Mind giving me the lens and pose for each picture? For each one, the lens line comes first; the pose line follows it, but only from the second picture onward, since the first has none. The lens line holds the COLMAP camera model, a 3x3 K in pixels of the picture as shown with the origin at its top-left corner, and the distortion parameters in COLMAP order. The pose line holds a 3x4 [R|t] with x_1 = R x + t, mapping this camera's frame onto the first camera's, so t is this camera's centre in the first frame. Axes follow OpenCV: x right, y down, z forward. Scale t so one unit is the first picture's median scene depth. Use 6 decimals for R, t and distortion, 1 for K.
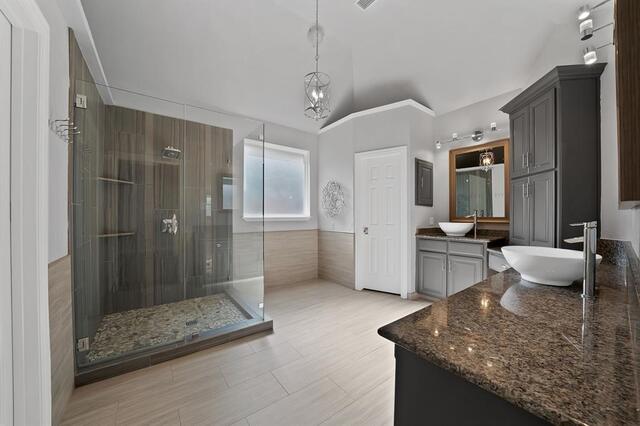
lens RADIAL K [[230.5, 0, 319.5], [0, 230.5, 216.1], [0, 0, 1]] dist [-0.023120, -0.000022]
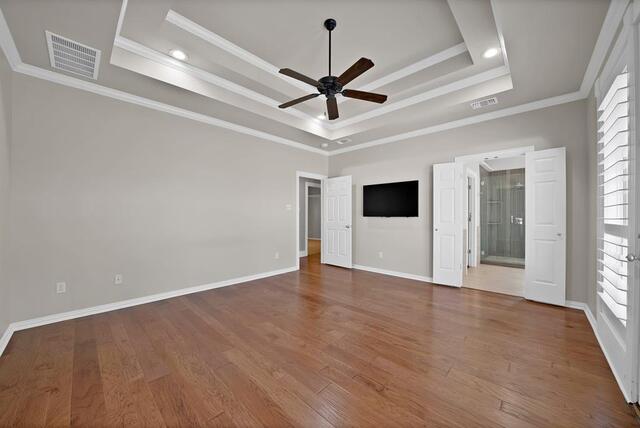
lens RADIAL K [[230.5, 0, 319.5], [0, 230.5, 217.1], [0, 0, 1]] dist [-0.023120, -0.000022]
pose [[0.167292, 0.005939, -0.985890, 1.257214], [-0.002593, 0.999981, 0.005584, 0.054360], [0.985904, 0.001622, 0.167304, -1.330536]]
